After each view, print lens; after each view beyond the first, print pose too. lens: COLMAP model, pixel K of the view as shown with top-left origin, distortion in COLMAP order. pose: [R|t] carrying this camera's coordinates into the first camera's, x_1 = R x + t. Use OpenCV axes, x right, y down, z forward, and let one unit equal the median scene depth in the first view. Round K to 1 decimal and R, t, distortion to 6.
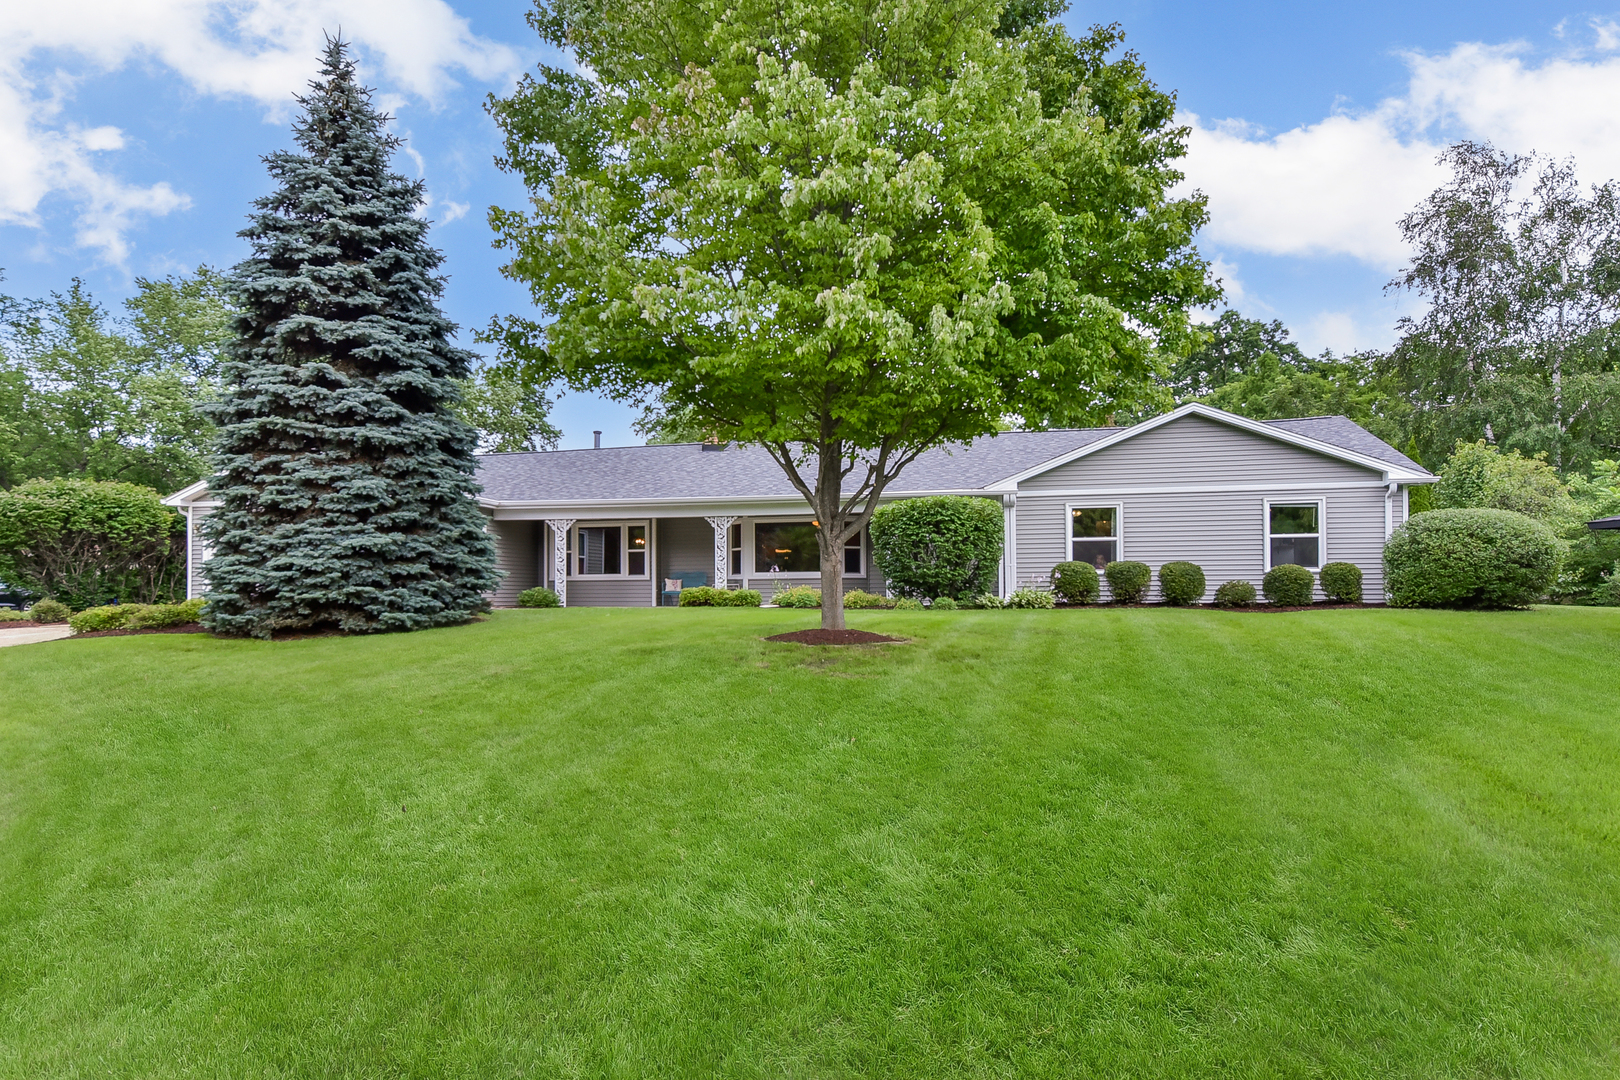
lens RADIAL K [[926.4, 0, 810.4], [0, 926.4, 533.2], [0, 0, 1]] dist [0.002219, 0.001871]
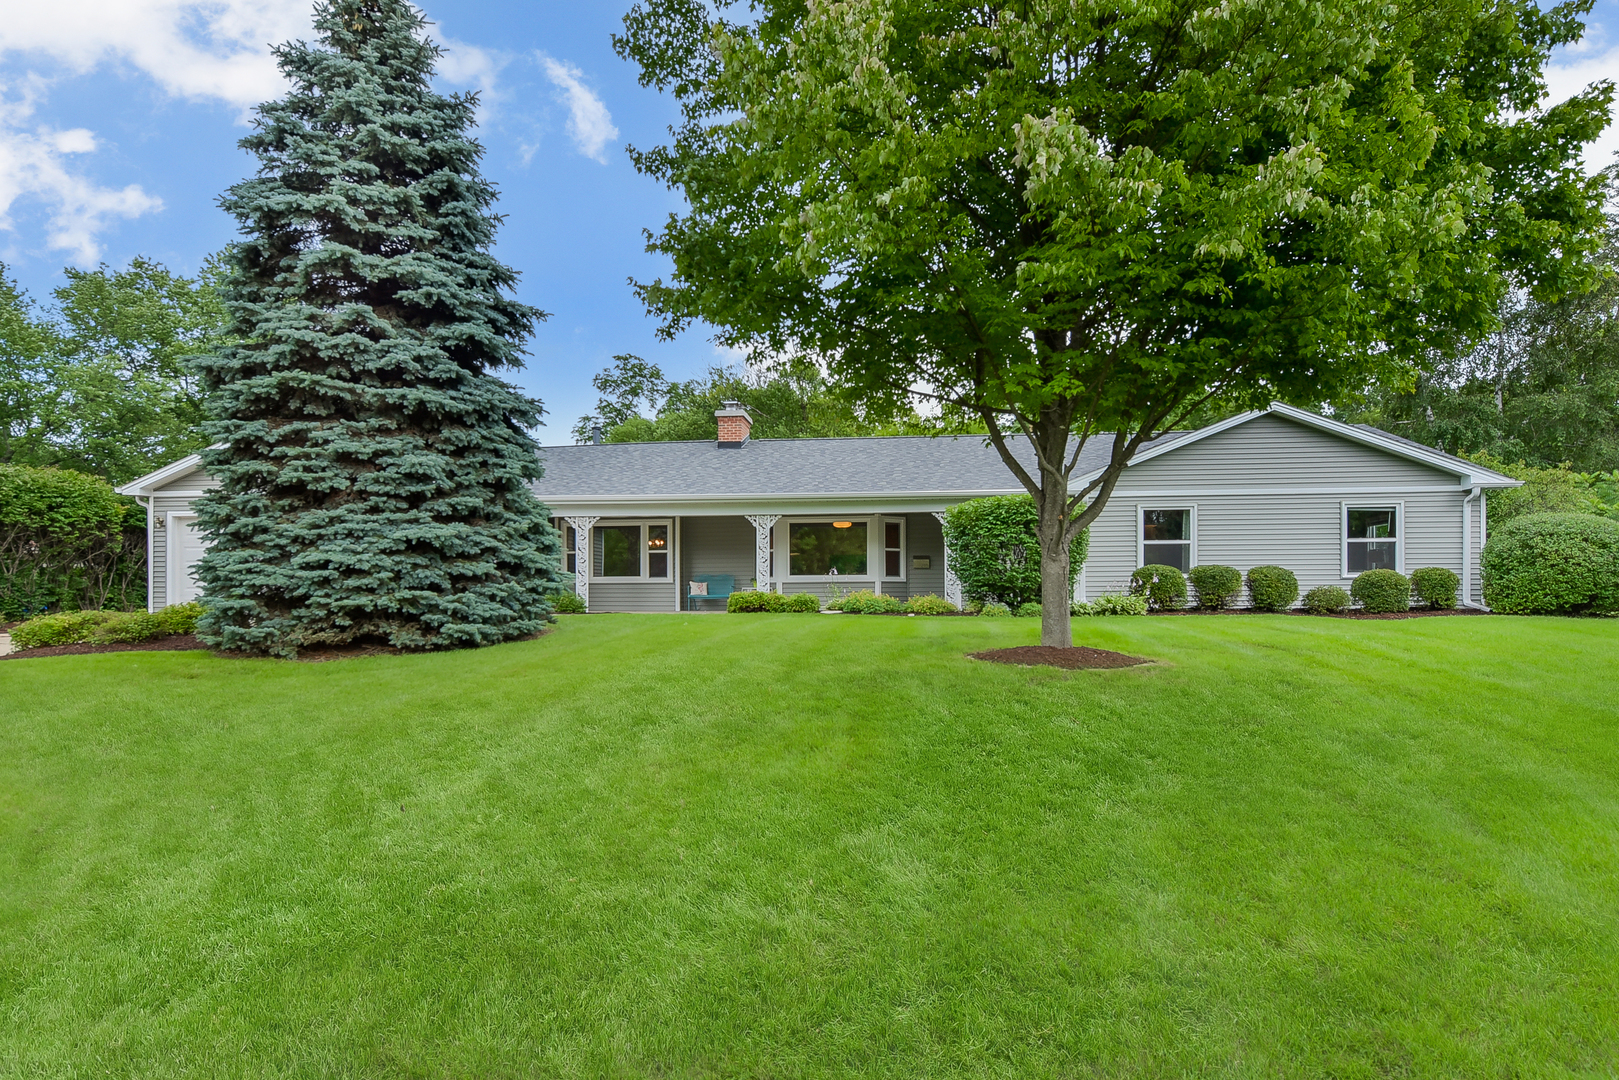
lens RADIAL K [[843.2, 0, 810.2], [0, 843.2, 553.5], [0, 0, 1]] dist [0.002461, -0.003026]
pose [[0.994949, 0.007022, 0.100134, -0.202605], [-0.008546, 0.999854, 0.014793, 0.011405], [-0.100015, -0.015574, 0.994864, 0.230902]]
